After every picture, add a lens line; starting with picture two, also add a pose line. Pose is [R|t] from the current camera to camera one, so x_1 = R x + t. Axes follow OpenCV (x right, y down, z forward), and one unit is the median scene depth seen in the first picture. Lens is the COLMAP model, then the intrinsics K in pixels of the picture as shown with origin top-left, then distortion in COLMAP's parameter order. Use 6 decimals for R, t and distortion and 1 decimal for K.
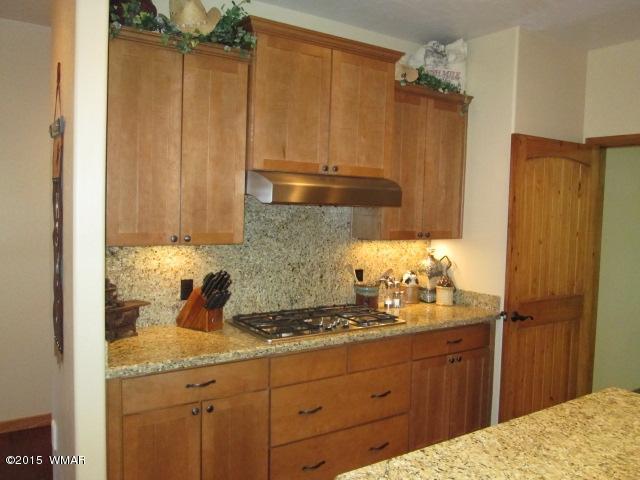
lens RADIAL K [[531.6, 0, 315.1], [0, 531.6, 234.9], [0, 0, 1]] dist [-0.053667, 0.021798]
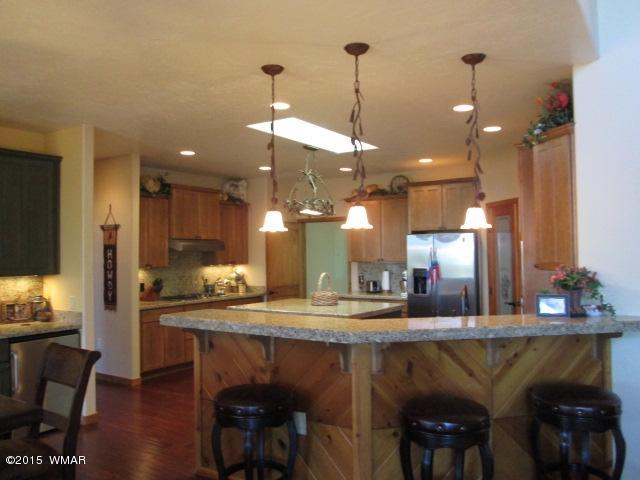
lens RADIAL K [[531.6, 0, 315.1], [0, 531.6, 234.9], [0, 0, 1]] dist [-0.053667, 0.021798]
pose [[0.918810, -0.027158, 0.393764, -0.397196], [0.062591, 0.995032, -0.077422, 0.086953], [-0.389705, 0.095782, 0.915945, -1.362699]]
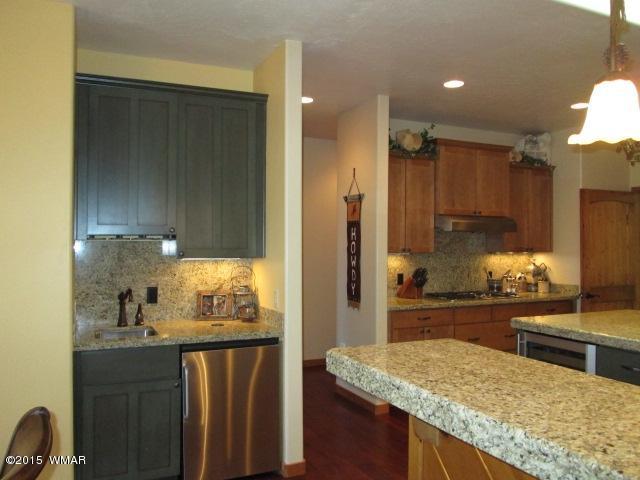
lens RADIAL K [[531.6, 0, 315.1], [0, 531.6, 234.9], [0, 0, 1]] dist [-0.053667, 0.021798]
pose [[0.987841, -0.026203, -0.153242, -0.212227], [0.014145, 0.996754, -0.079254, 0.078437], [0.154821, 0.076123, 0.985005, -0.772246]]
